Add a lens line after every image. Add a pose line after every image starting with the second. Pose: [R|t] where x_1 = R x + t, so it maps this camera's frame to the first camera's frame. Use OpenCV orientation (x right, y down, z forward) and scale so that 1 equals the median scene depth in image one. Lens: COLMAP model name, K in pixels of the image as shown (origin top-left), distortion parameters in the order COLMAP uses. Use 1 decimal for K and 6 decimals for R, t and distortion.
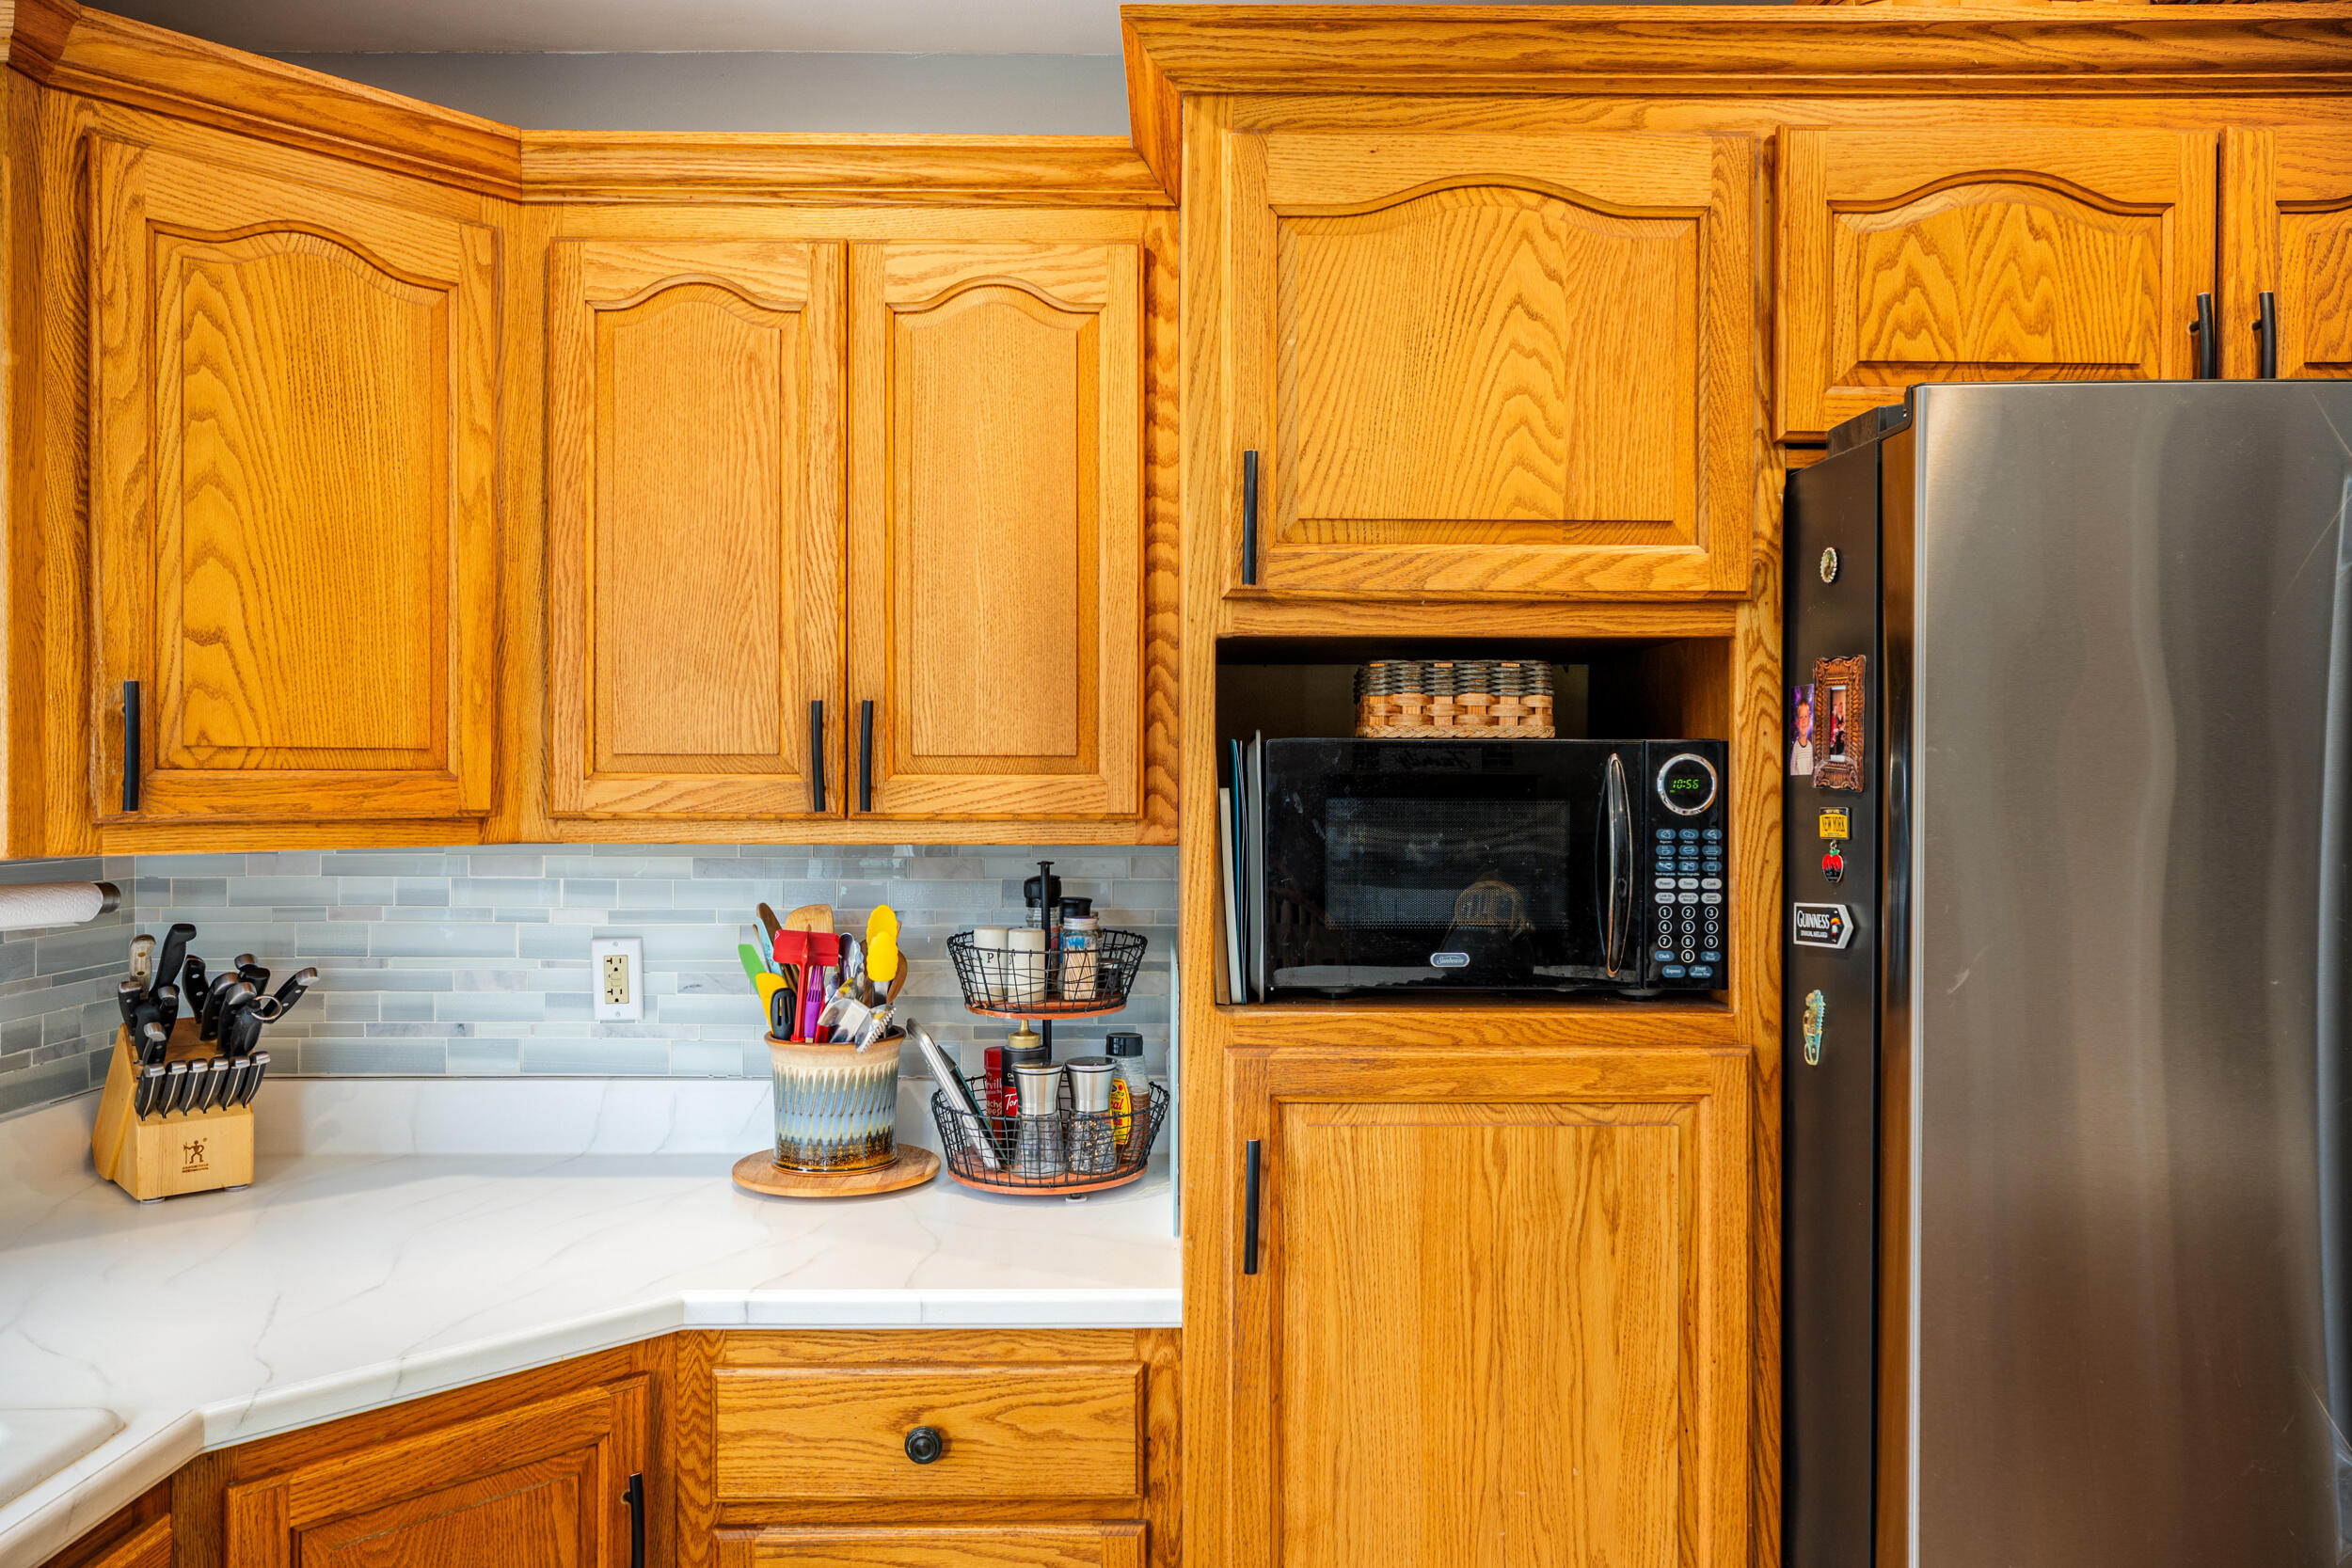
lens RADIAL K [[1673.2, 0, 1177.8], [0, 1673.2, 781.7], [0, 0, 1]] dist [-0.009075, 0.021074]
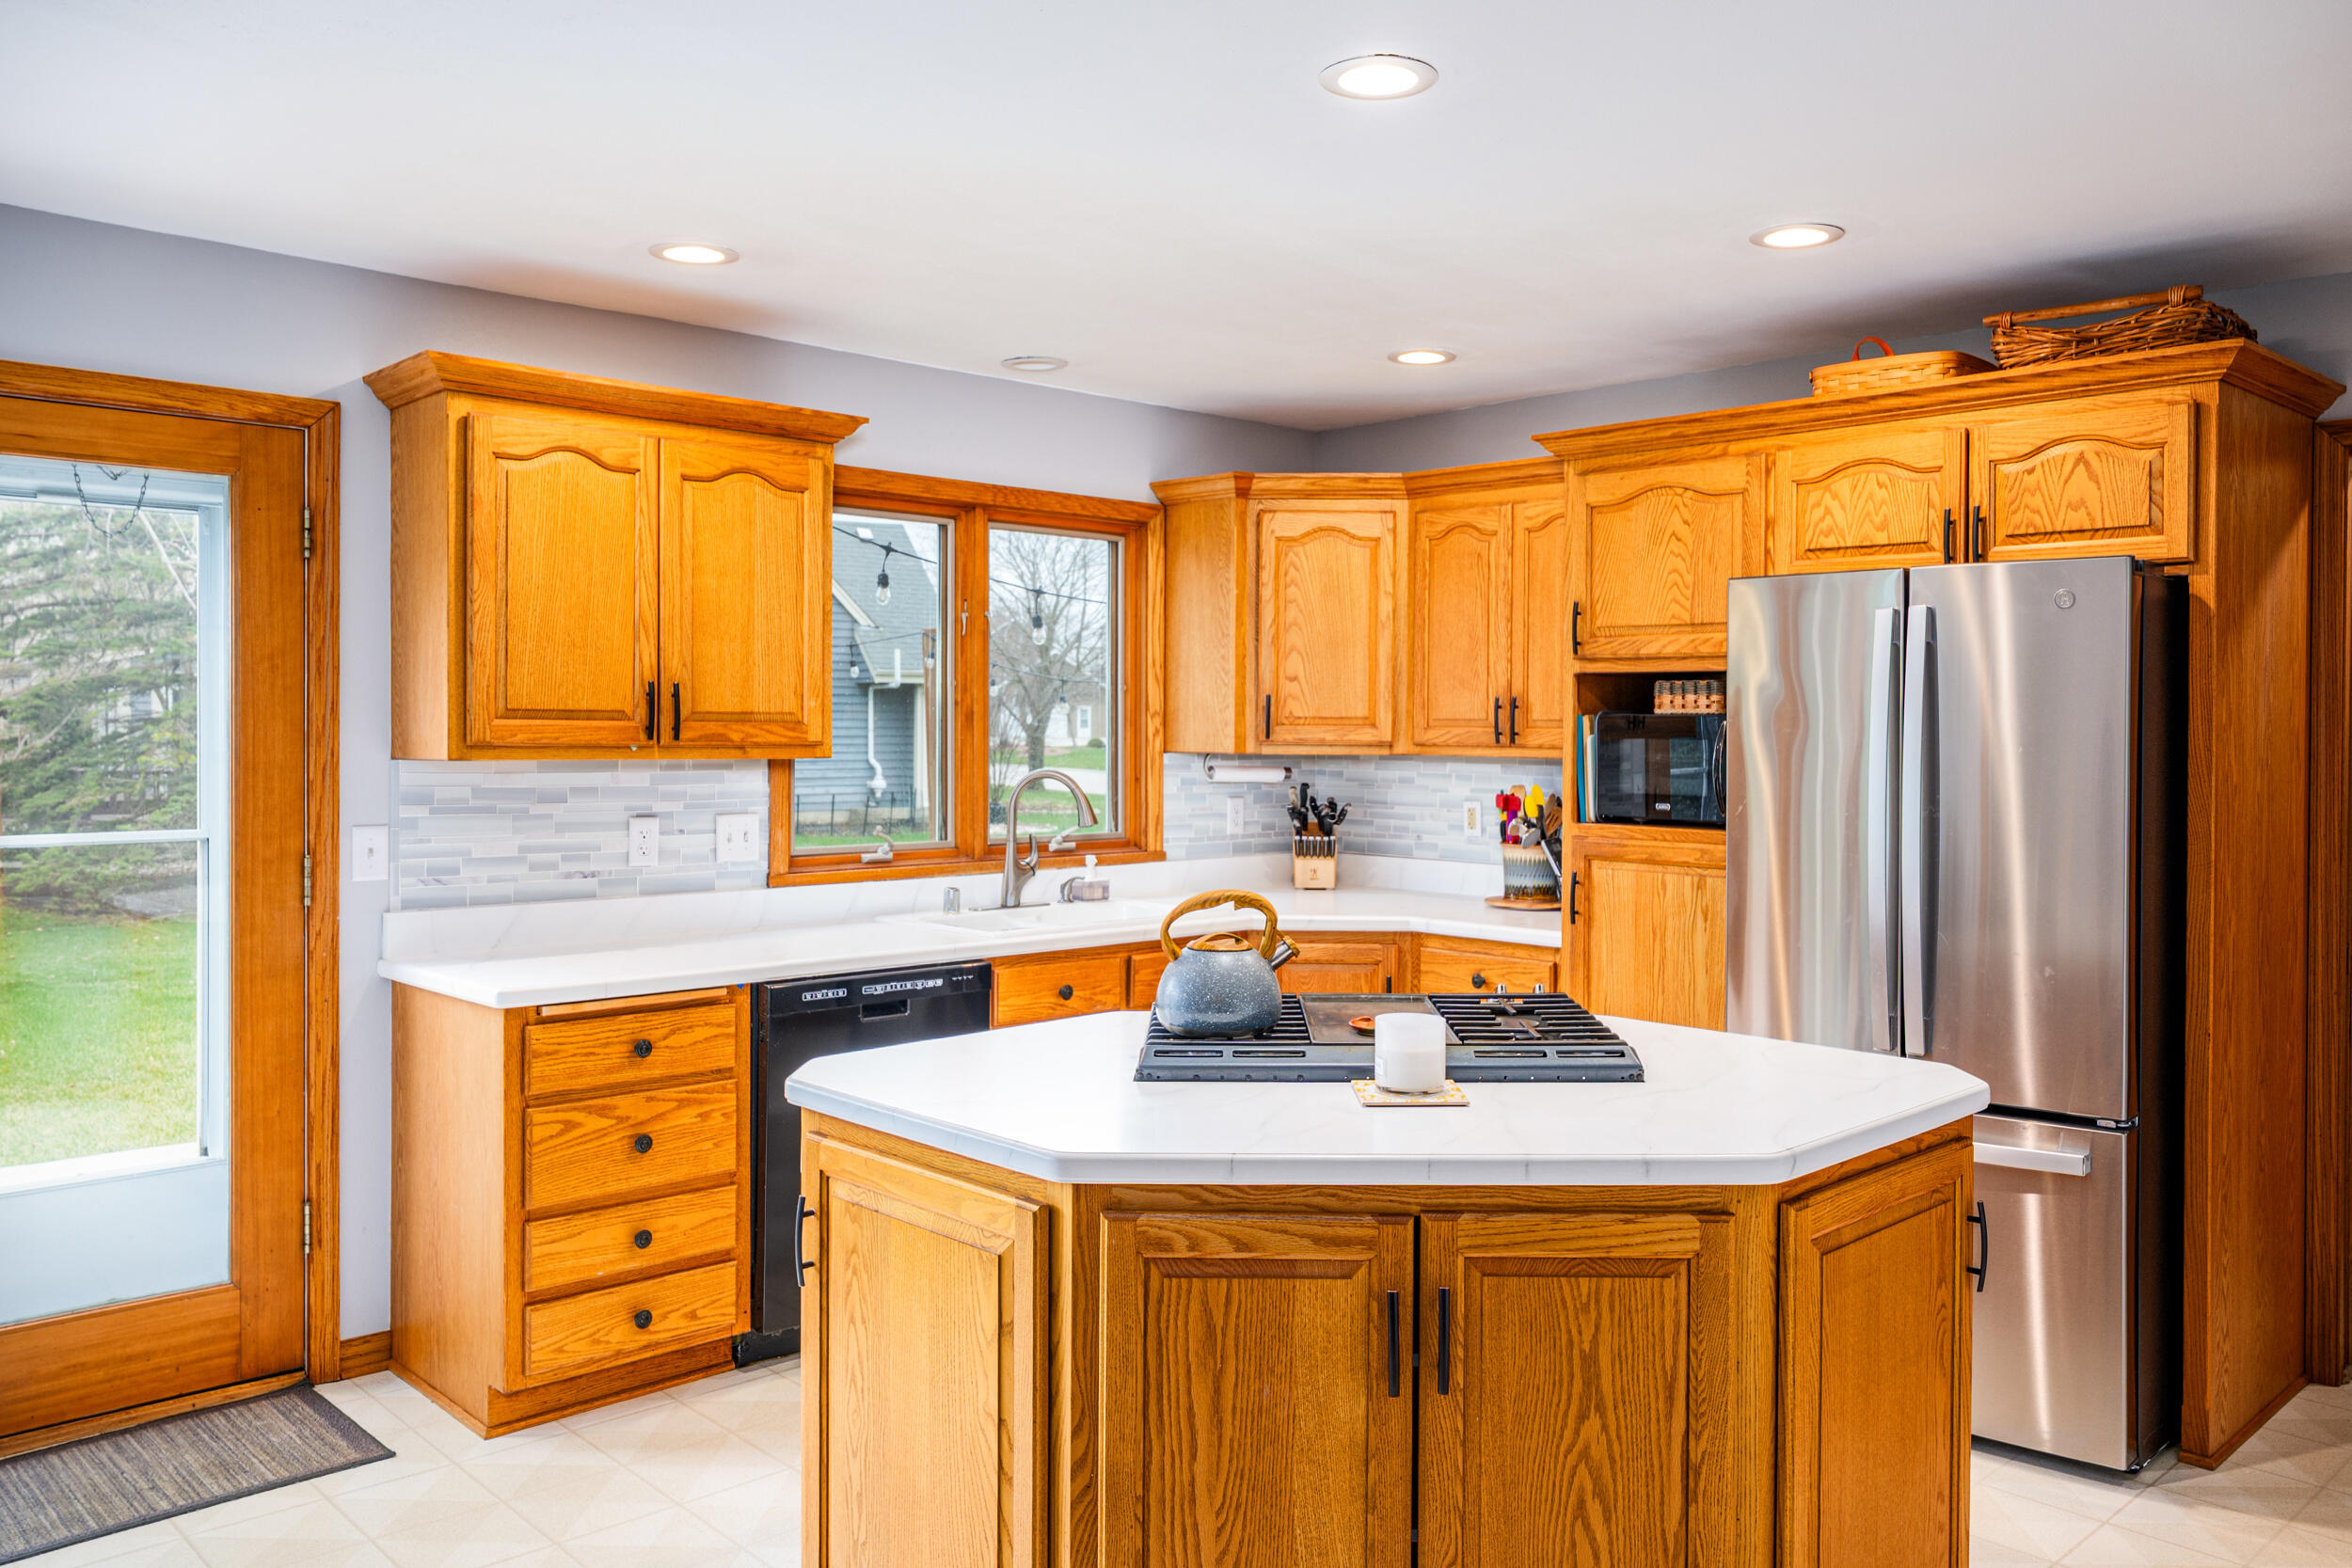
lens RADIAL K [[1765.6, 0, 1245.4], [0, 1765.6, 743.2], [0, 0, 1]] dist [-0.010475, 0.018959]
pose [[0.701756, 0.011308, -0.712327, 1.469945], [-0.008805, 0.999935, 0.007200, 0.002767], [0.712363, 0.001219, 0.701810, -1.141056]]
